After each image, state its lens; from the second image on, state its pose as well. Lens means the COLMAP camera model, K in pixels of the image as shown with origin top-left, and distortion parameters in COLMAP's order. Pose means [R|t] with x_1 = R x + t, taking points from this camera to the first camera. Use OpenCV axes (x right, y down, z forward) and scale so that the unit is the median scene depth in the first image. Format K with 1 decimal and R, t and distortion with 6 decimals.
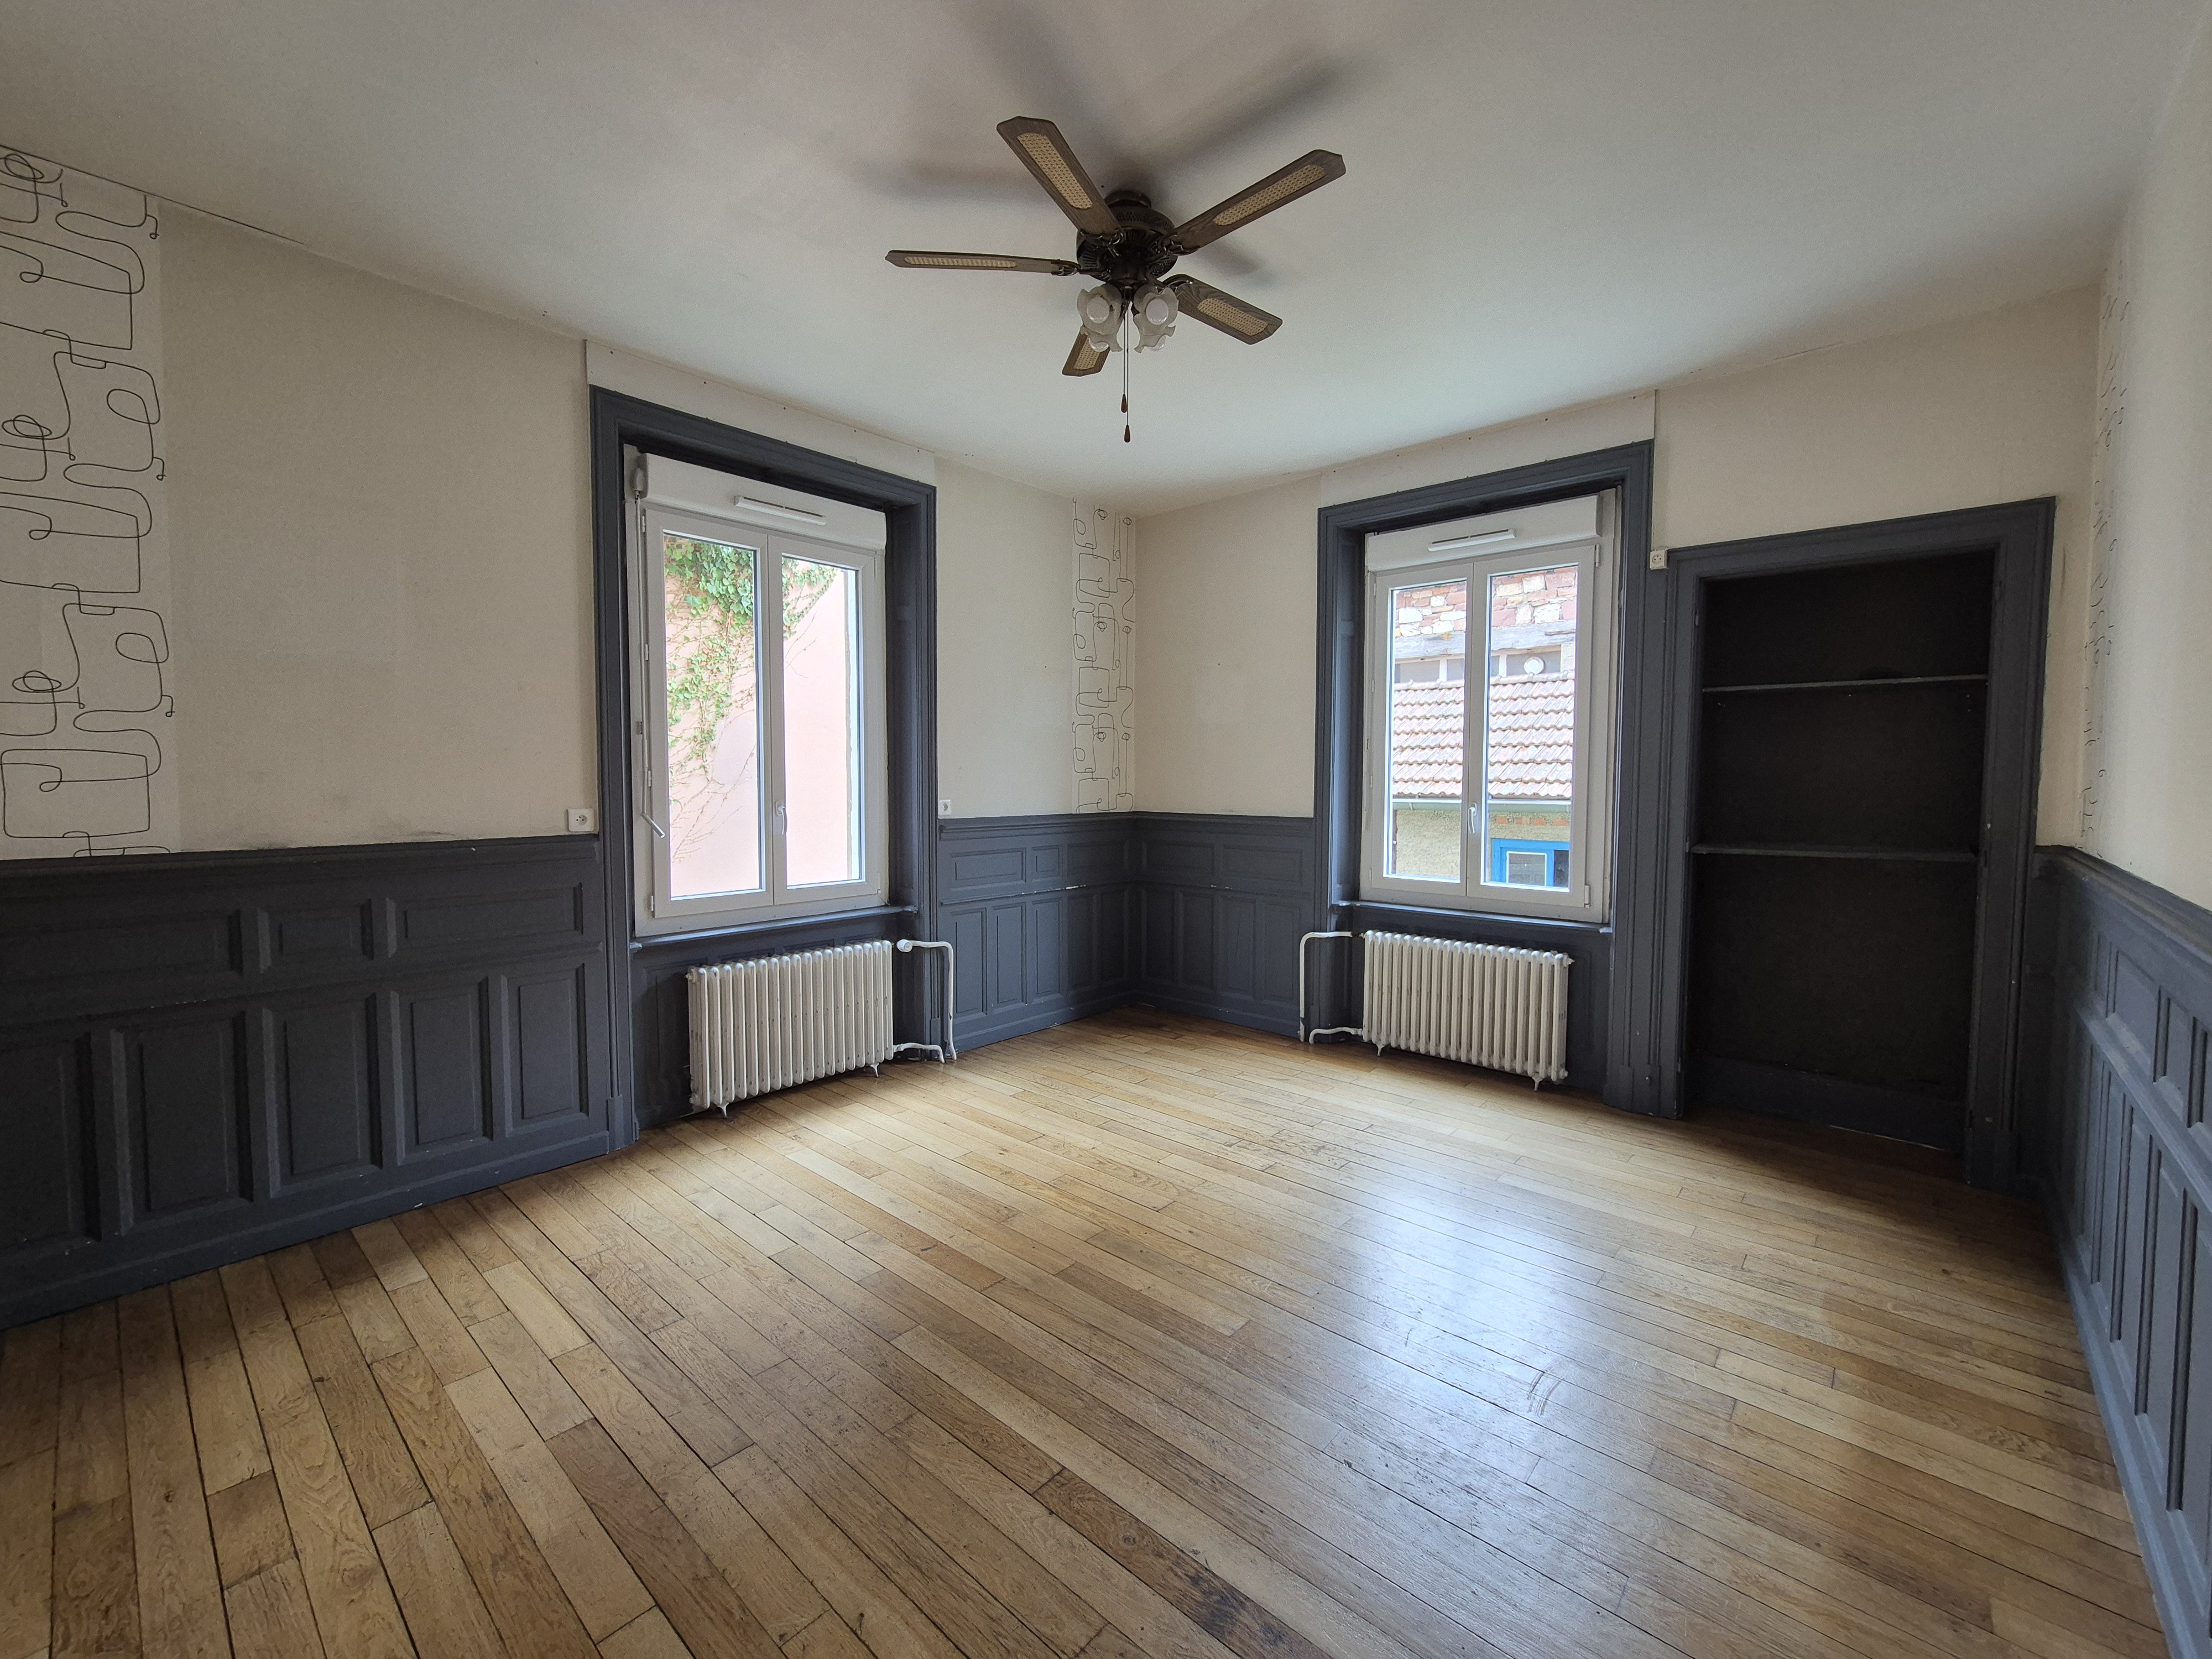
lens RADIAL K [[905.8, 0, 1140.5], [0, 905.8, 824.0], [0, 0, 1]] dist [0.000945, 0.000565]
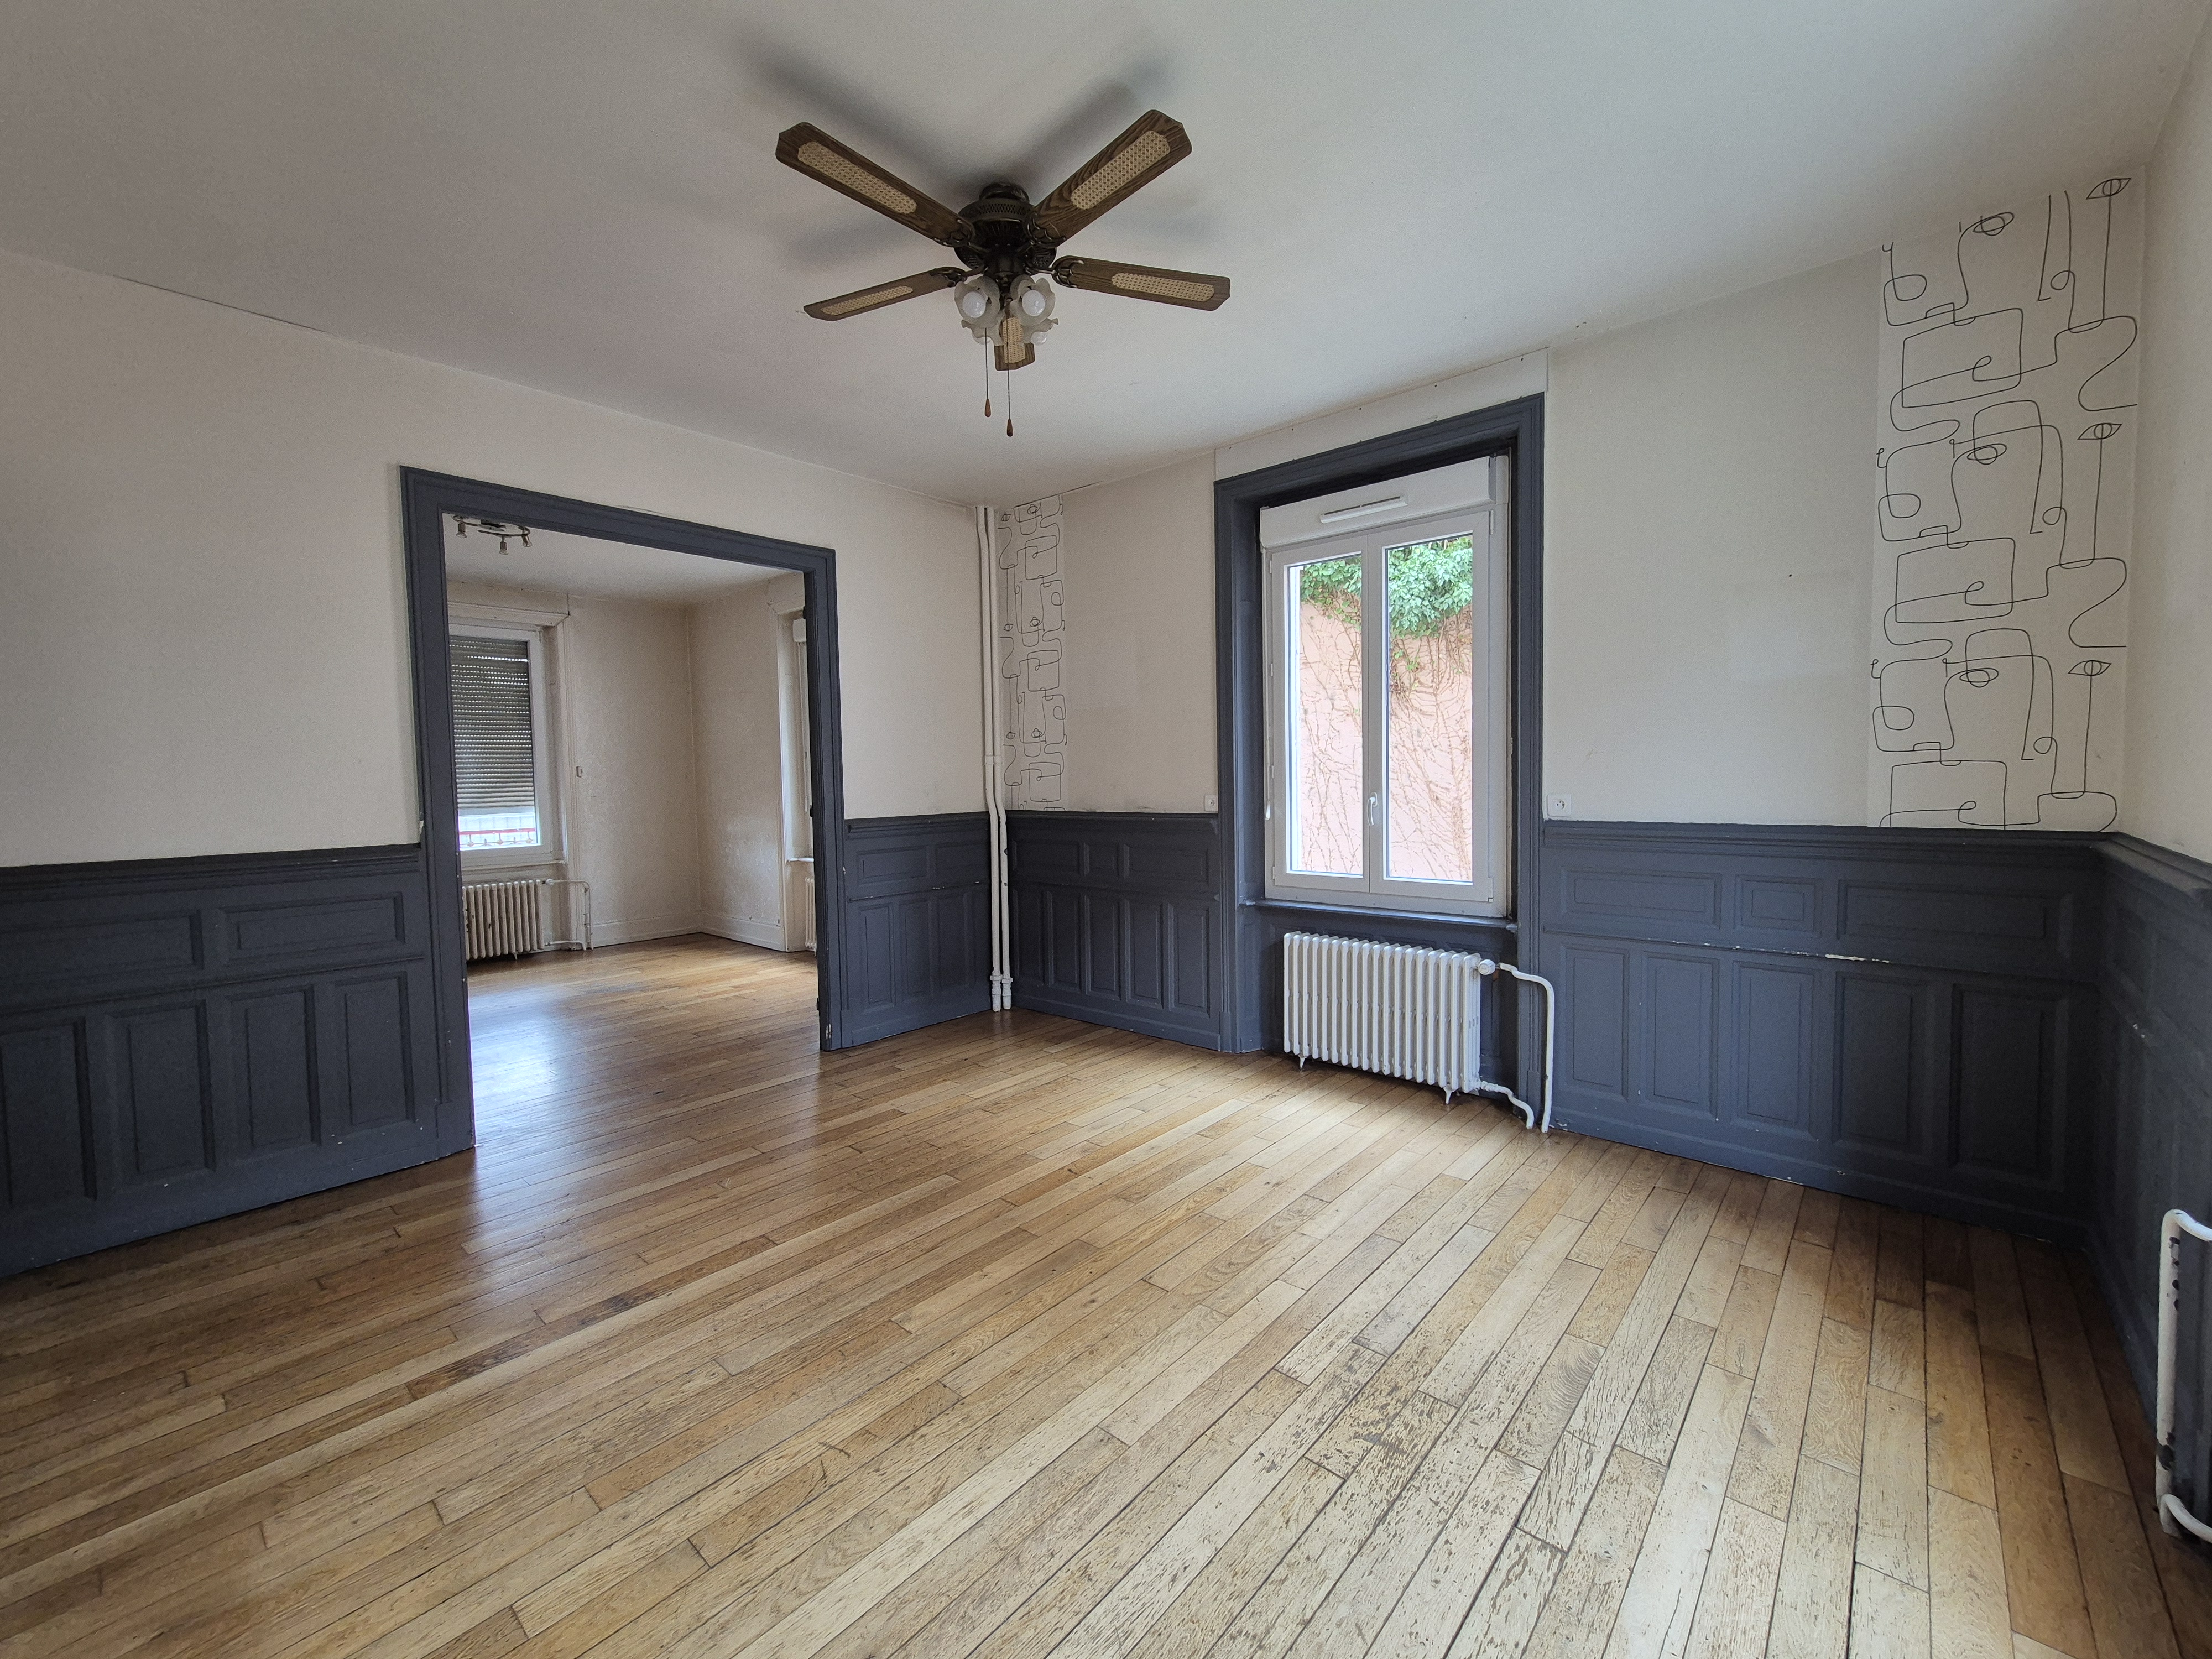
lens RADIAL K [[905.8, 0, 1113.2], [0, 905.8, 826.1], [0, 0, 1]] dist [0.000945, 0.000565]
pose [[-0.008356, 0.054883, -0.998458, 0.777512], [-0.037586, 0.997770, 0.055160, -0.040475], [0.999258, 0.037989, -0.006275, 0.883331]]
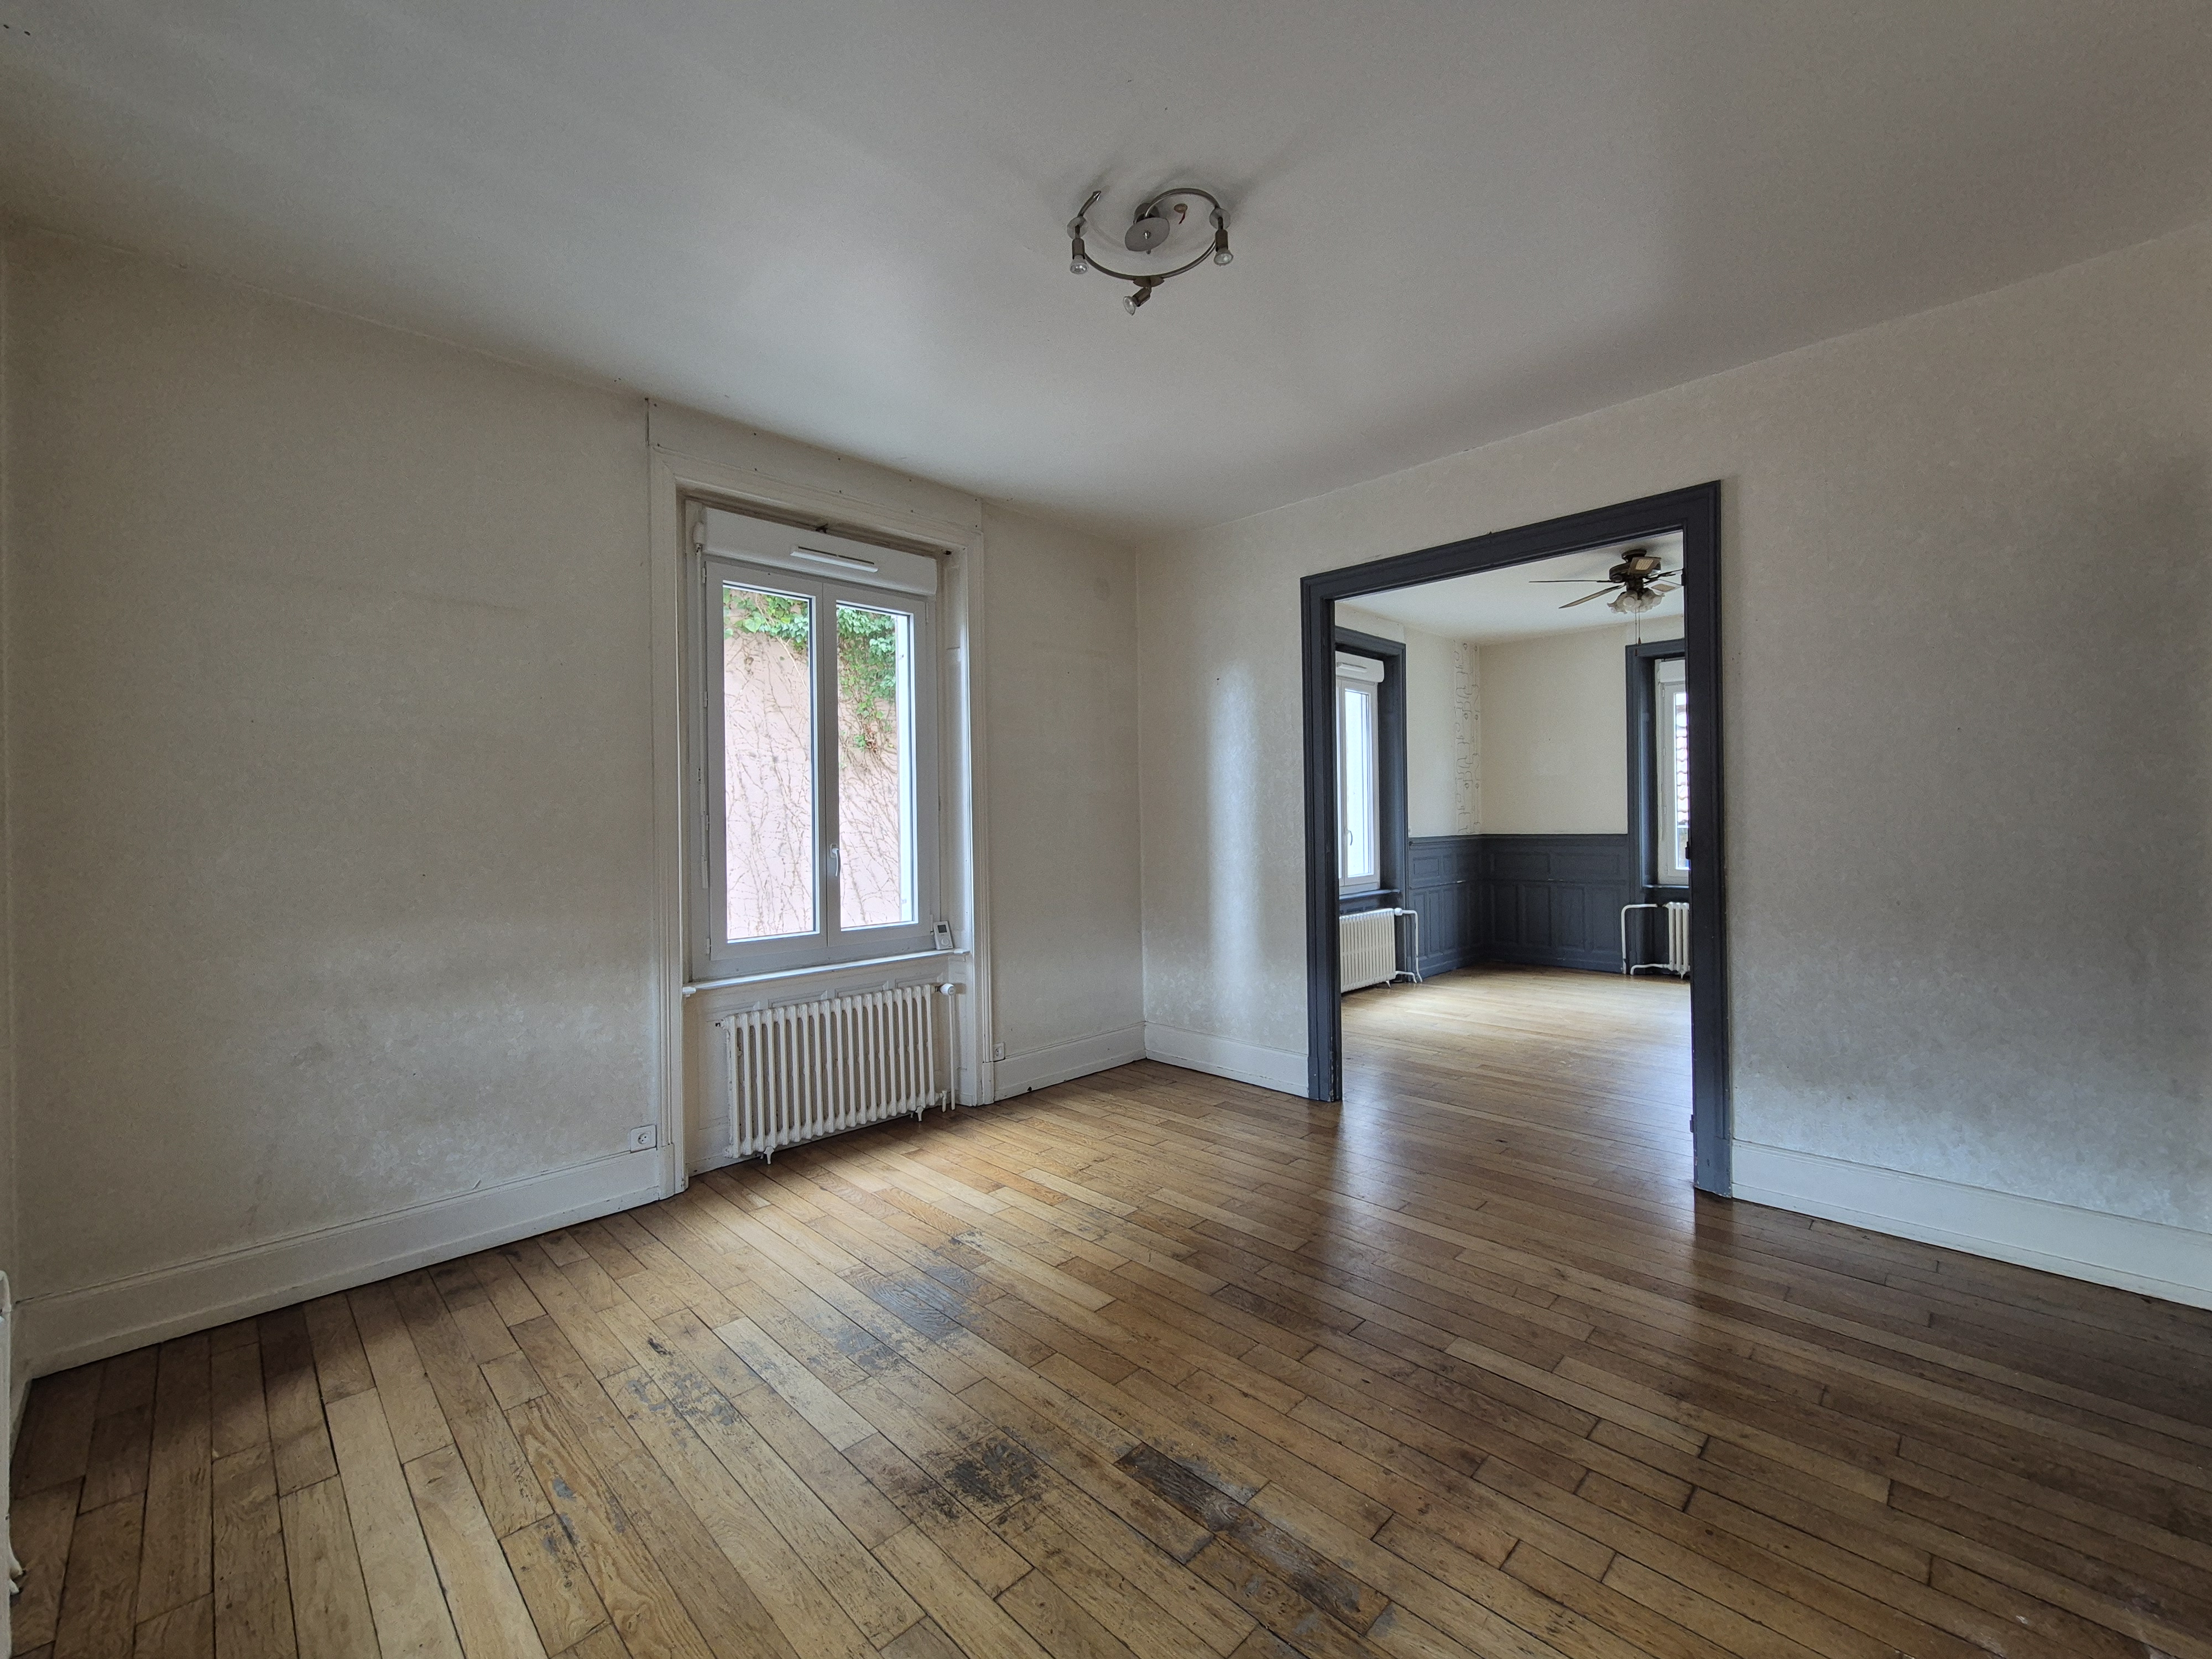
lens RADIAL K [[905.8, 0, 1119.6], [0, 905.8, 819.1], [0, 0, 1]] dist [0.000945, 0.000565]
pose [[0.997976, -0.017656, -0.061084, -0.472473], [0.014306, 0.998392, -0.054854, 0.032735], [0.061954, 0.053869, 0.996624, -0.516200]]
